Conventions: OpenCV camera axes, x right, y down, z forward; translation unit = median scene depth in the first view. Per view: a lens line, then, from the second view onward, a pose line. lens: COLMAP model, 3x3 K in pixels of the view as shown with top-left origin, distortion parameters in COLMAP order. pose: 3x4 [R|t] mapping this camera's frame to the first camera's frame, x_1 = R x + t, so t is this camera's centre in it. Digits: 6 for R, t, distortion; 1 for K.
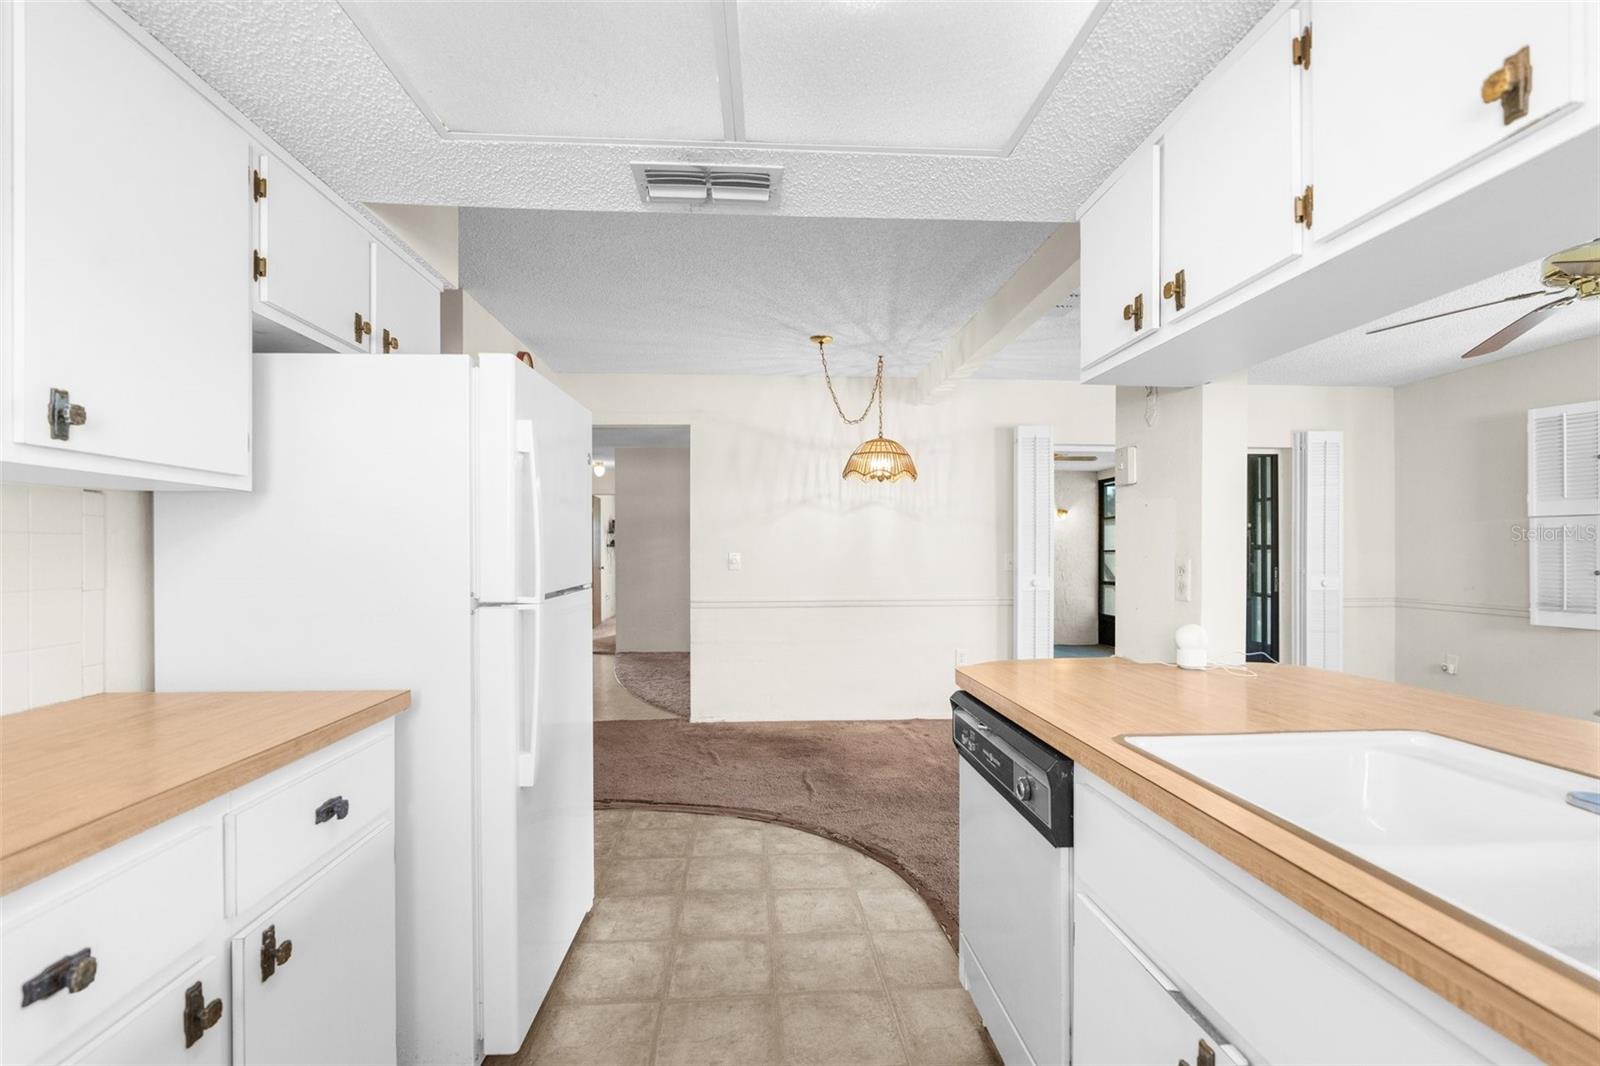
lens RADIAL K [[714.7, 0, 793.7], [0, 714.7, 536.6], [0, 0, 1]] dist [-0.013615, 0.006099]
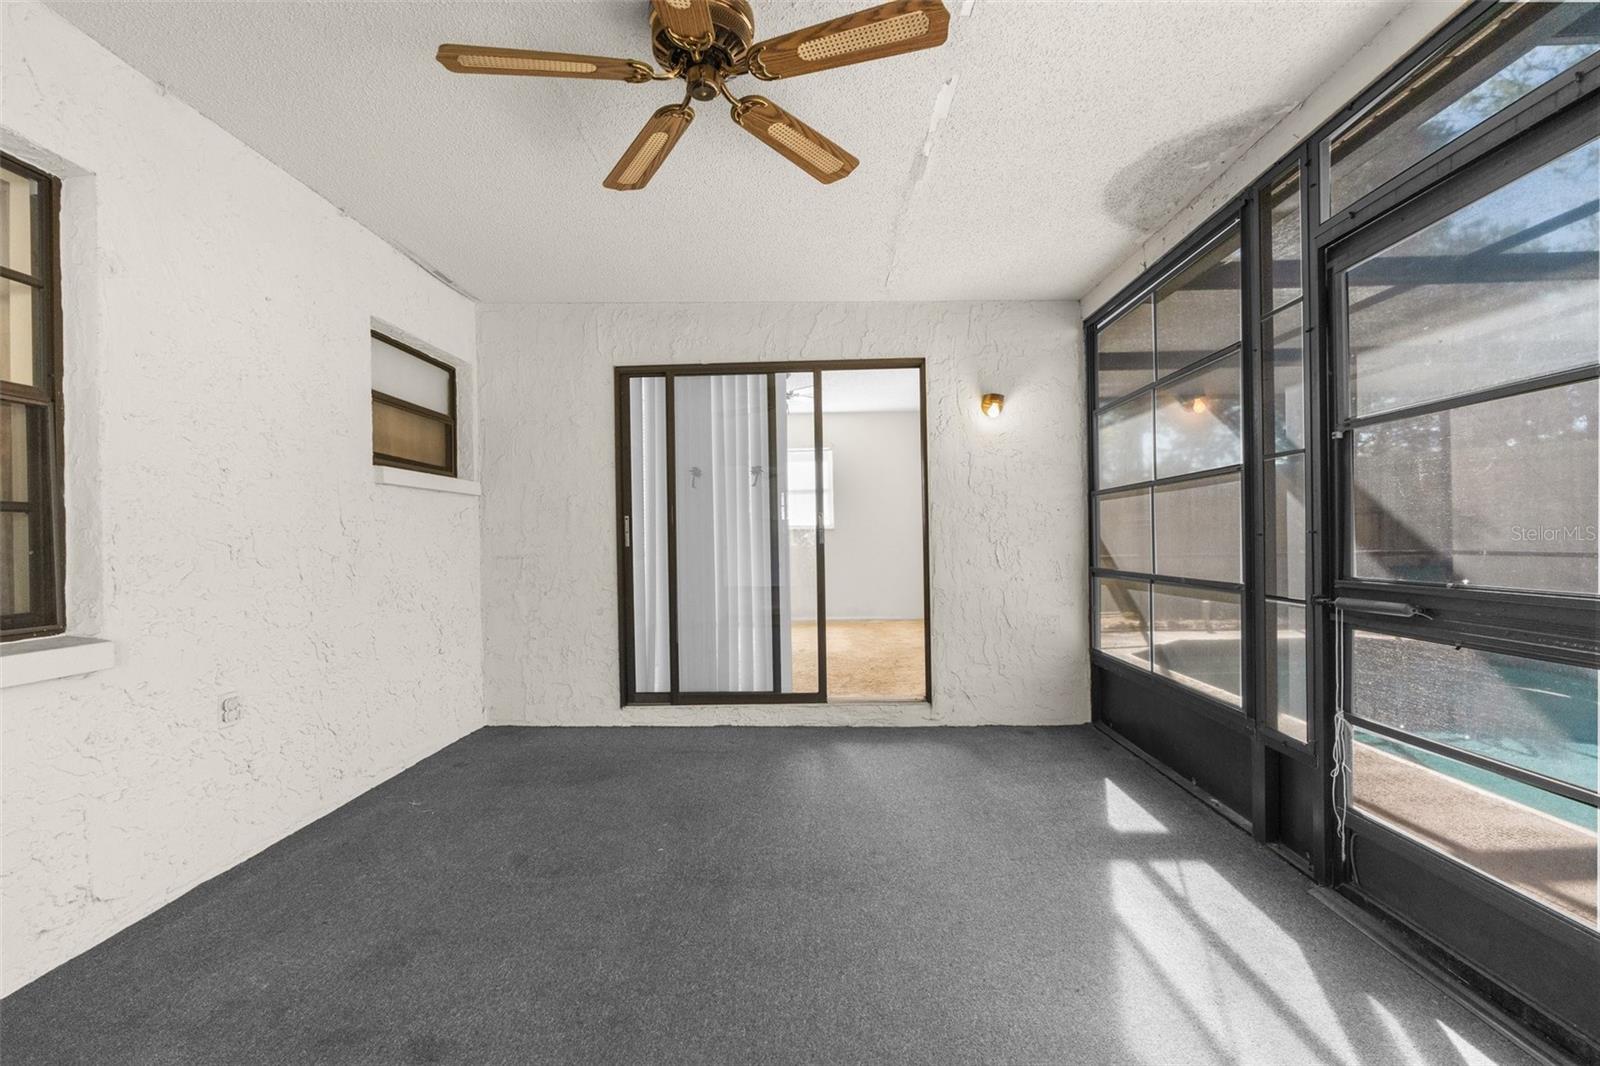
lens RADIAL K [[714.7, 0, 793.7], [0, 714.7, 536.6], [0, 0, 1]] dist [-0.013615, 0.006099]
pose [[0.997073, -0.015629, -0.074844, 0.674414], [0.016817, 0.999742, 0.015268, 0.079445], [0.074586, -0.016482, 0.997078, 1.347076]]
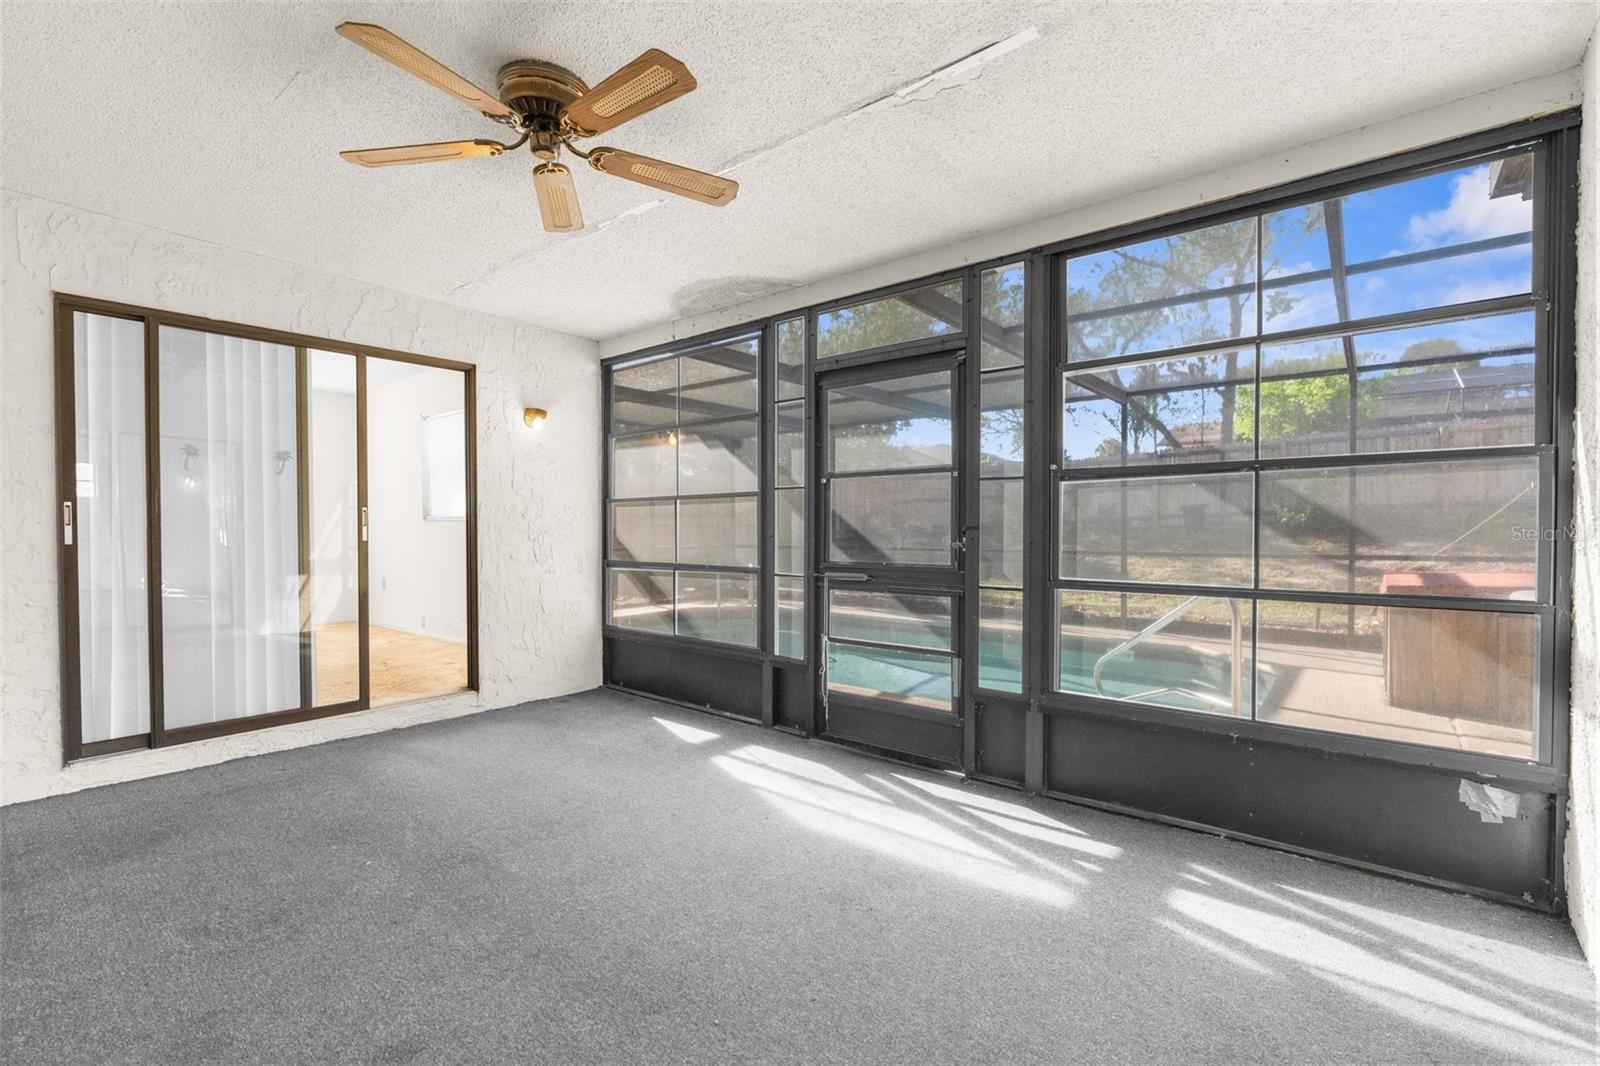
lens RADIAL K [[714.7, 0, 793.7], [0, 714.7, 536.6], [0, 0, 1]] dist [-0.013615, 0.006099]
pose [[0.669247, -0.010306, 0.742968, 0.337006], [-0.013195, 0.999581, 0.025751, 0.068907], [-0.742923, -0.027037, 0.668831, 1.305152]]
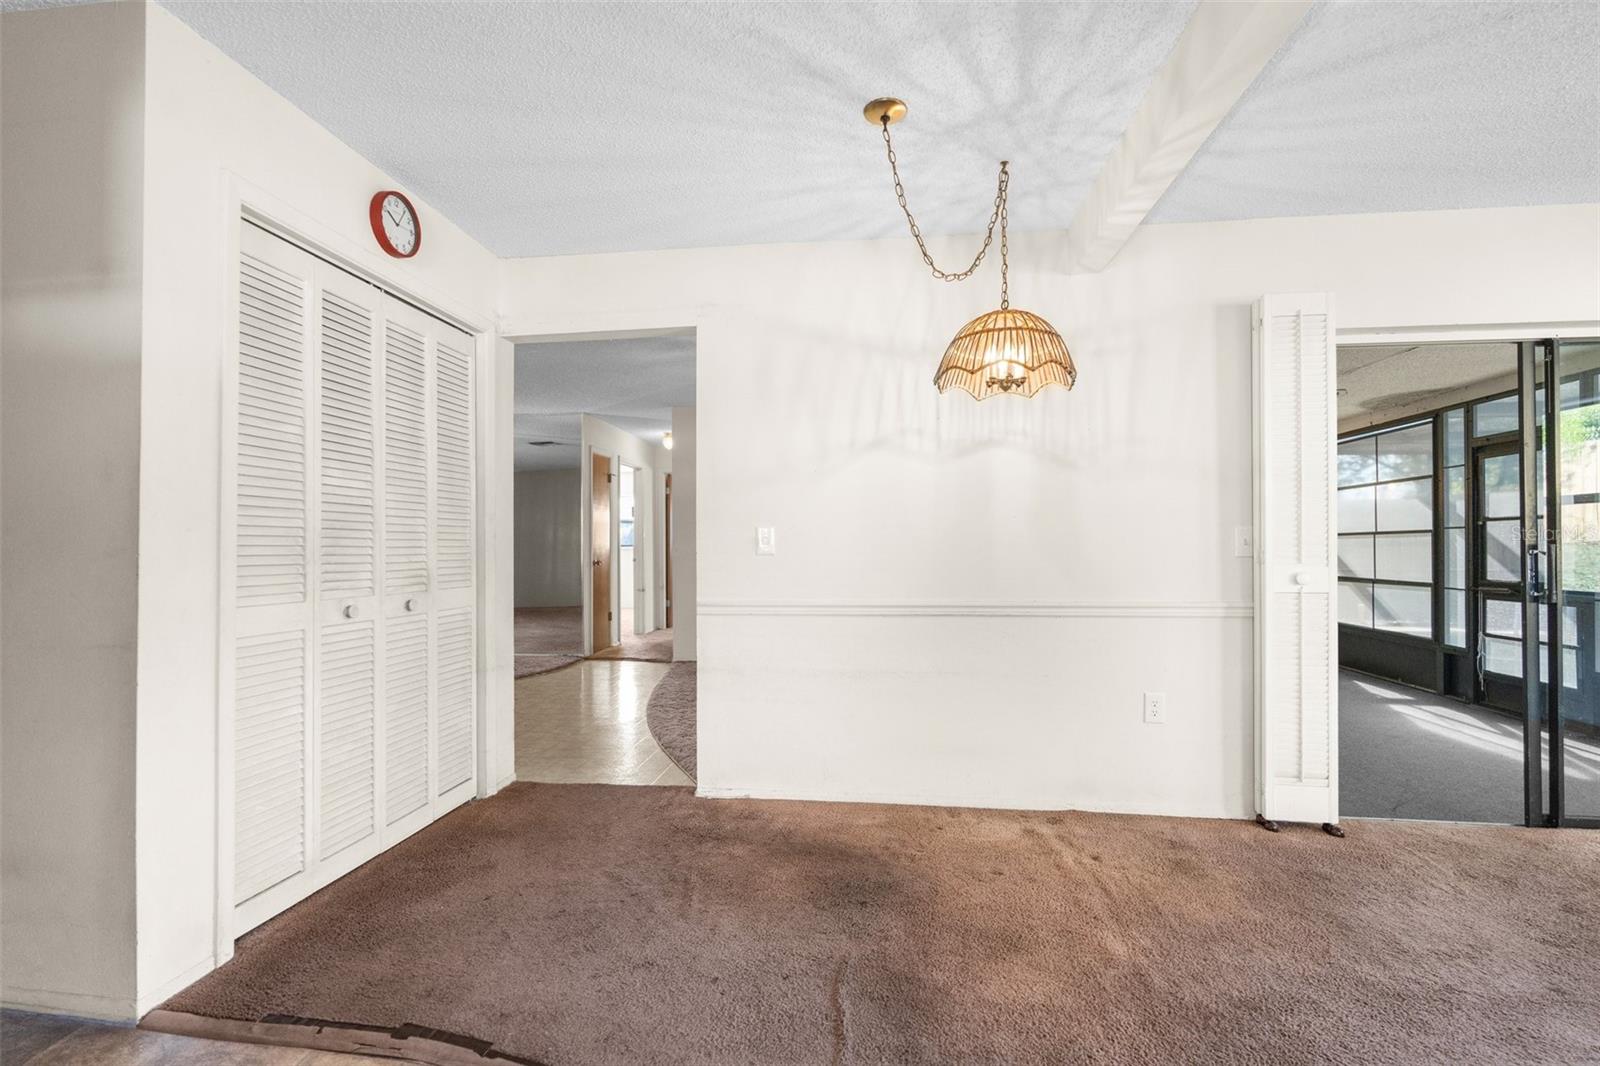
lens RADIAL K [[714.7, 0, 793.7], [0, 714.7, 536.6], [0, 0, 1]] dist [-0.013615, 0.006099]
pose [[0.983539, -0.005664, -0.180608, 0.060150], [0.007120, 0.999947, 0.007413, 0.029081], [0.180557, -0.008577, 0.983527, 0.433658]]
